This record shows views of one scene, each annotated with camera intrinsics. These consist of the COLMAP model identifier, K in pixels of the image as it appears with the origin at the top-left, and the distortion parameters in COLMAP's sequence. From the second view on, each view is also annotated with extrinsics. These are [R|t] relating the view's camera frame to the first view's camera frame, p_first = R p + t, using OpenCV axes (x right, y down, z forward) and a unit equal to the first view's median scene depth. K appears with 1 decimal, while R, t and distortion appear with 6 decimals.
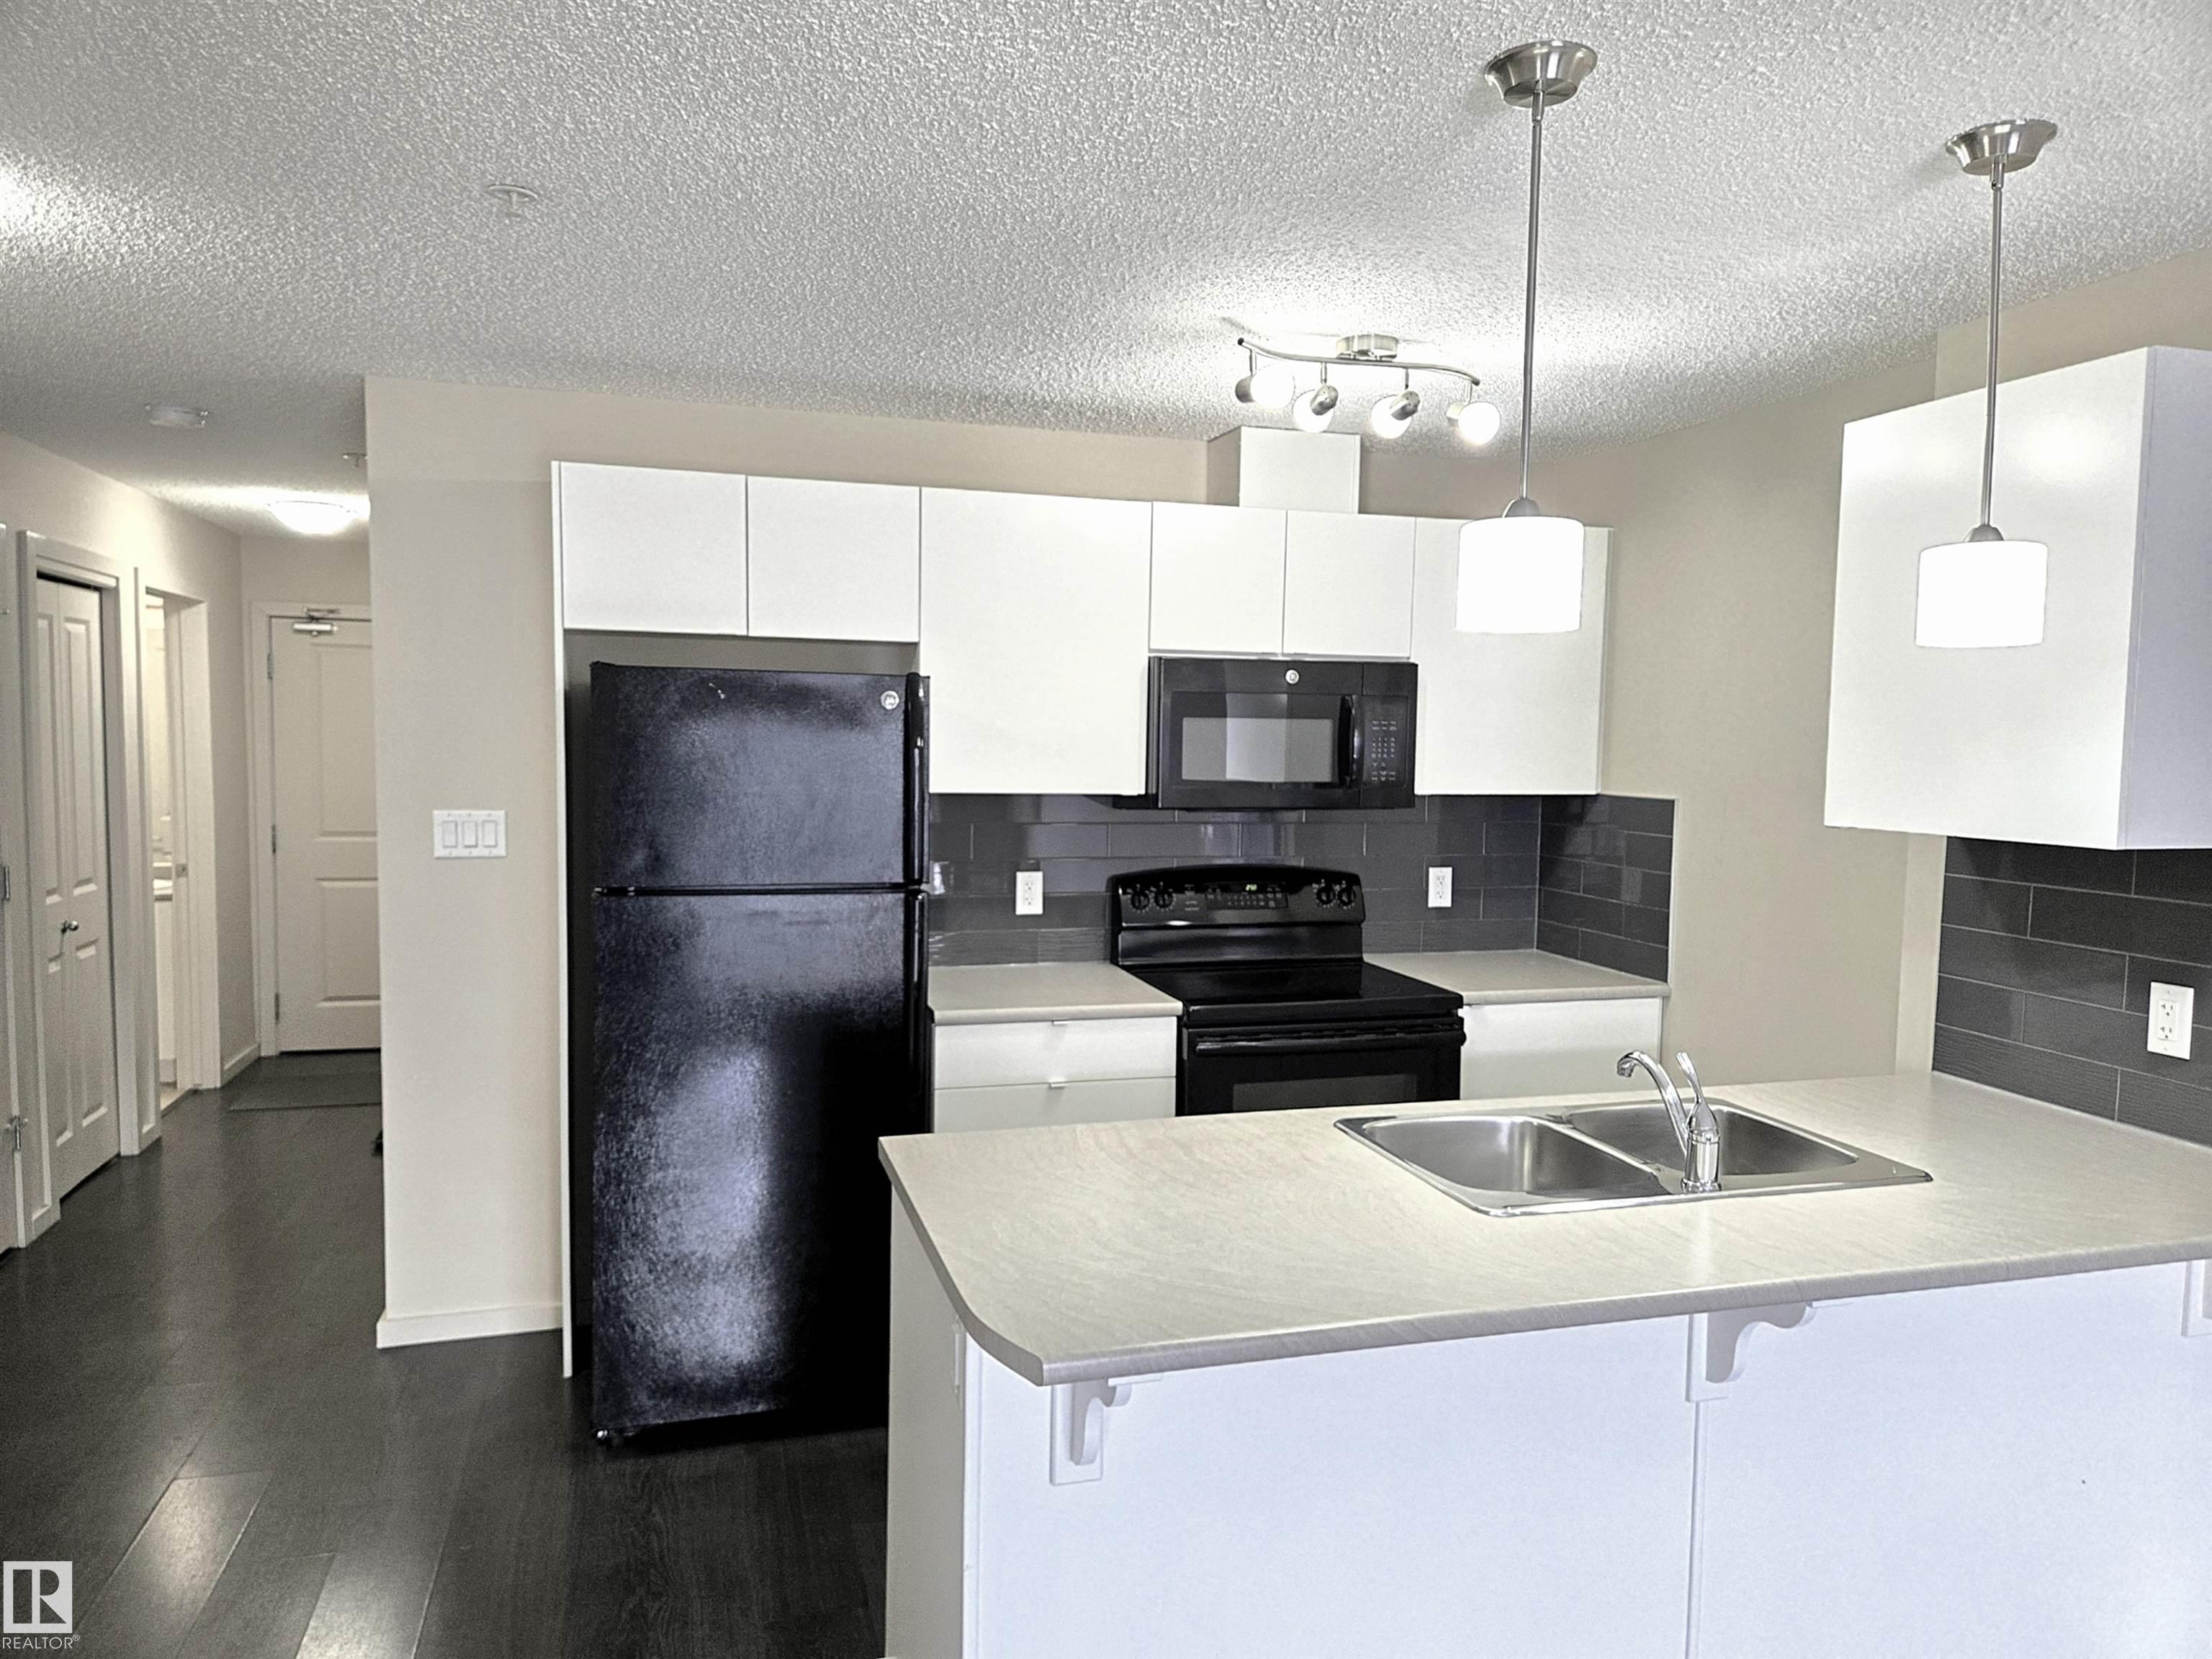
lens RADIAL K [[1494.4, 0, 1102.9], [0, 1494.4, 842.8], [0, 0, 1]] dist [0.053293, -0.040619]
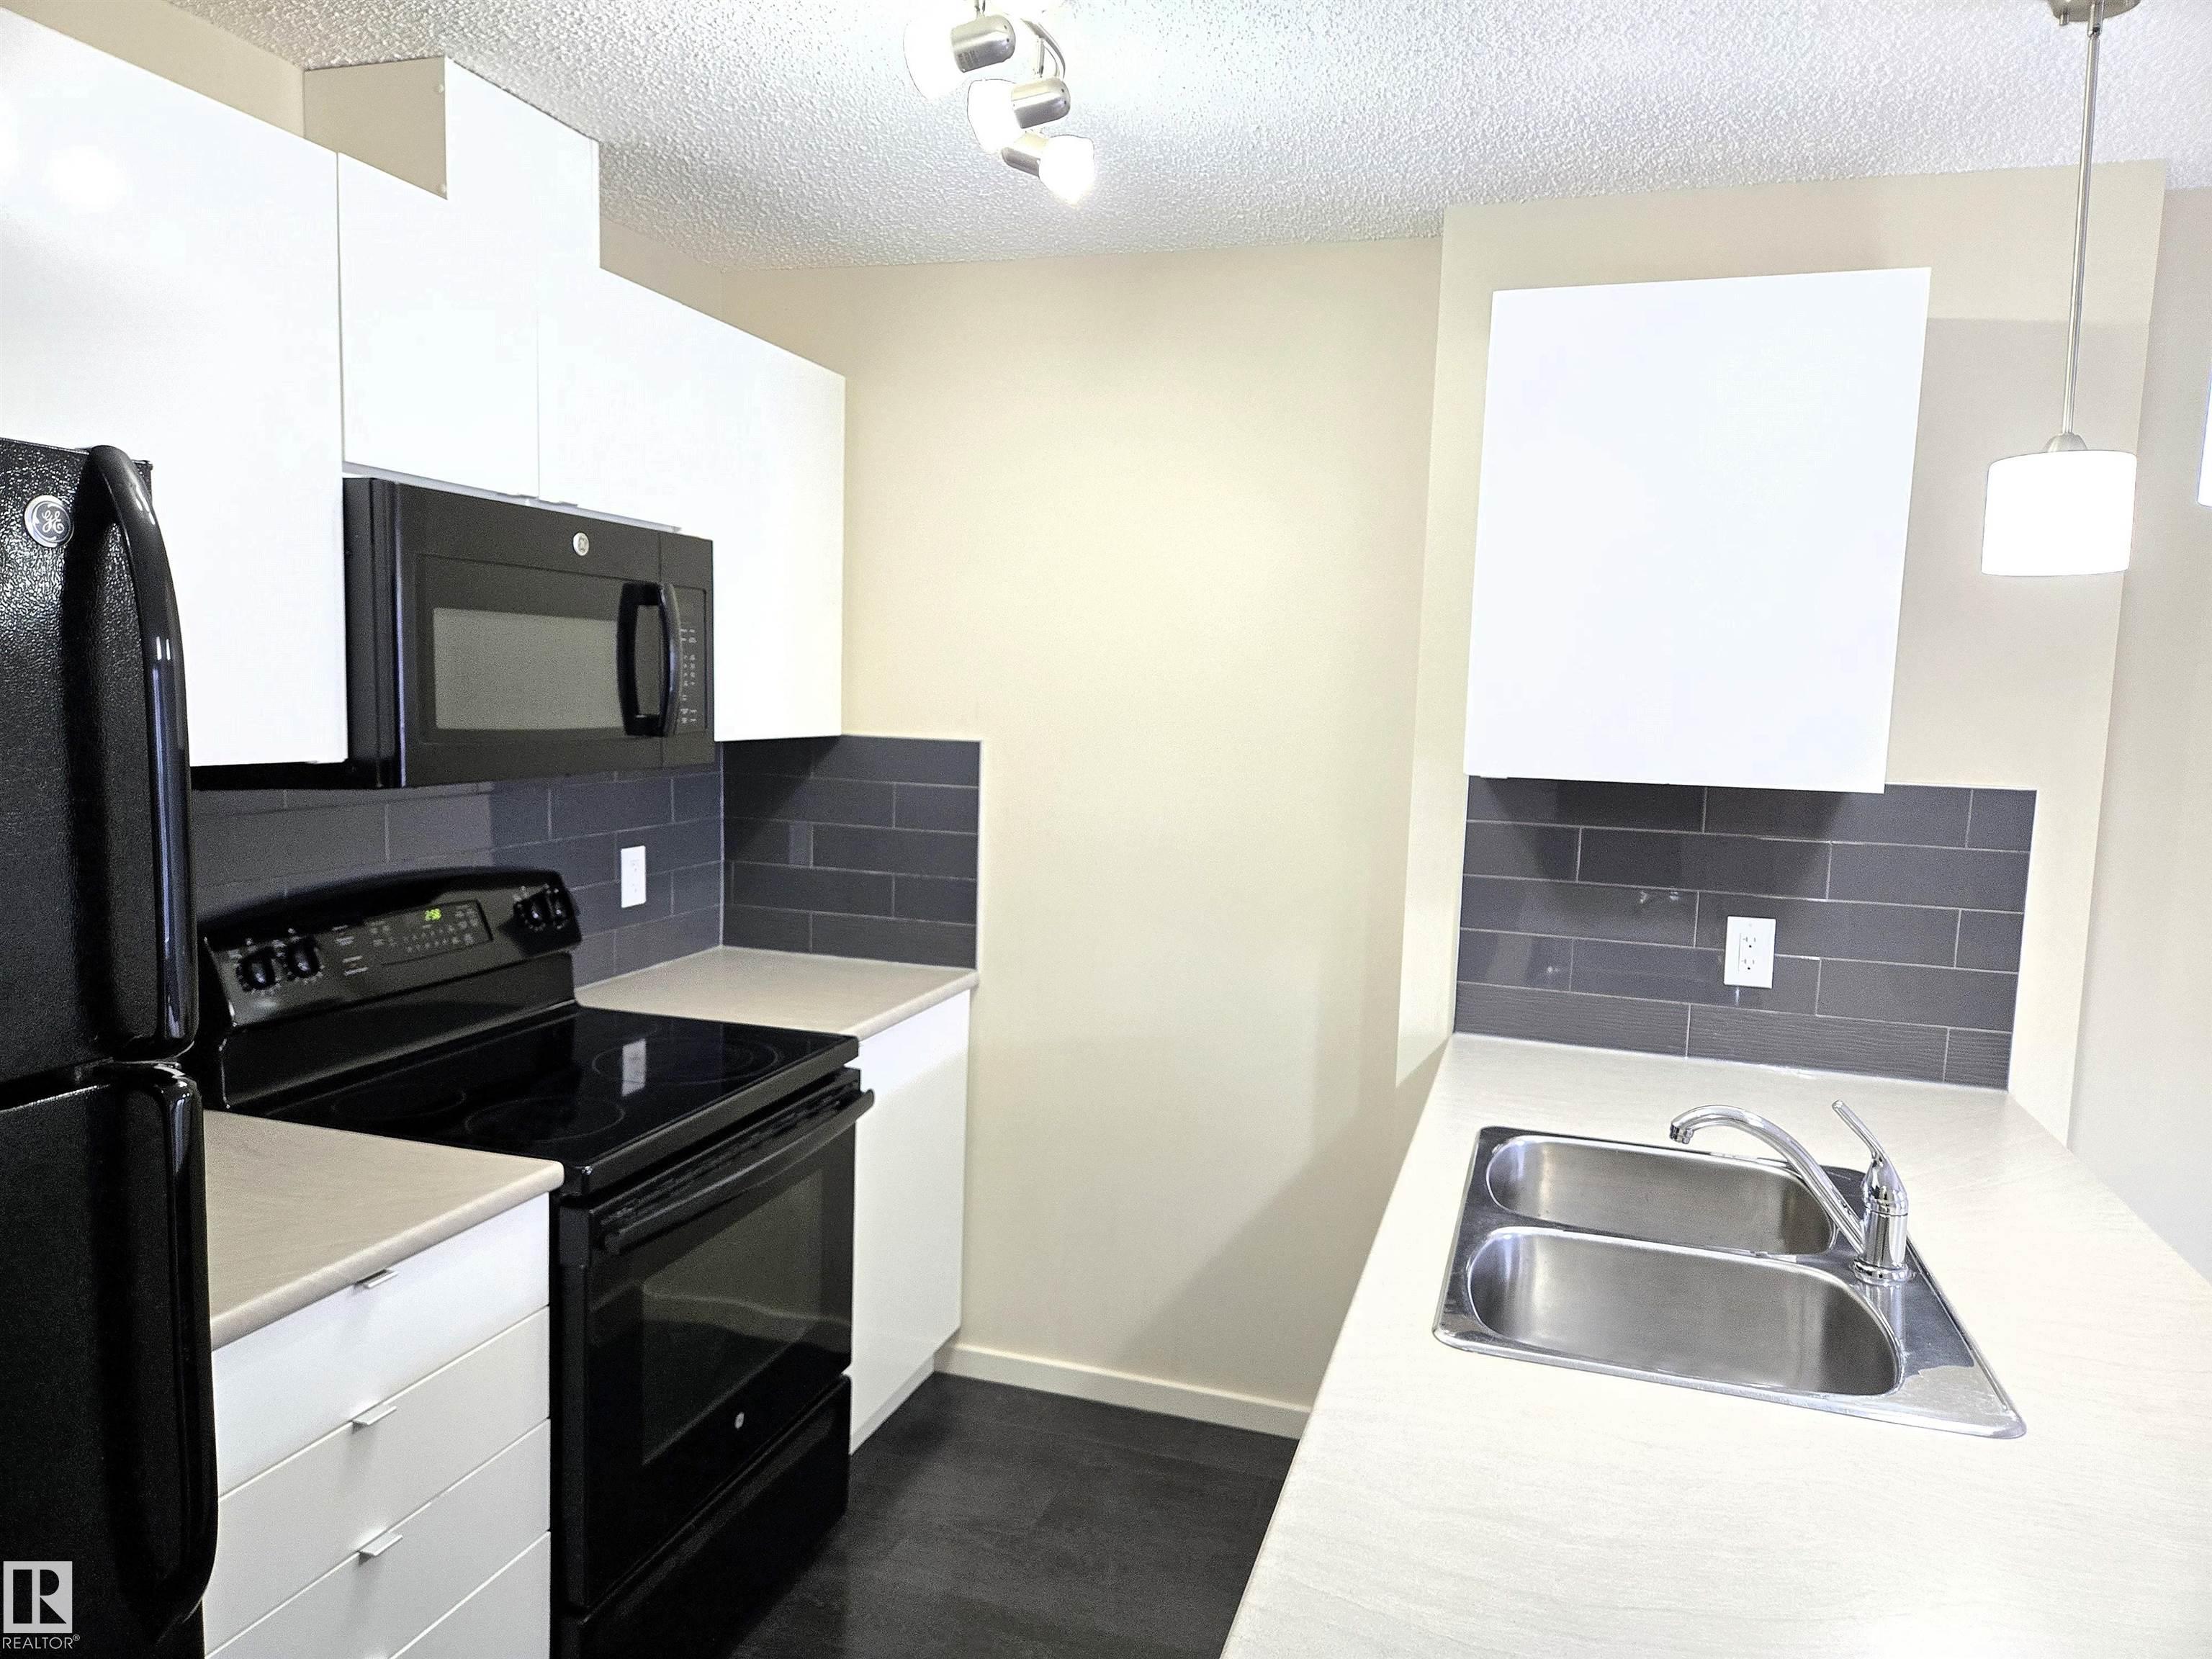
lens RADIAL K [[1504.6, 0, 1106.0], [0, 1504.6, 829.5], [0, 0, 1]] dist [0.048001, -0.001101]
pose [[0.561758, -0.079058, 0.823515, -0.263325], [0.038966, 0.996847, 0.069117, -0.037134], [-0.826383, -0.006738, 0.563068, 0.544539]]
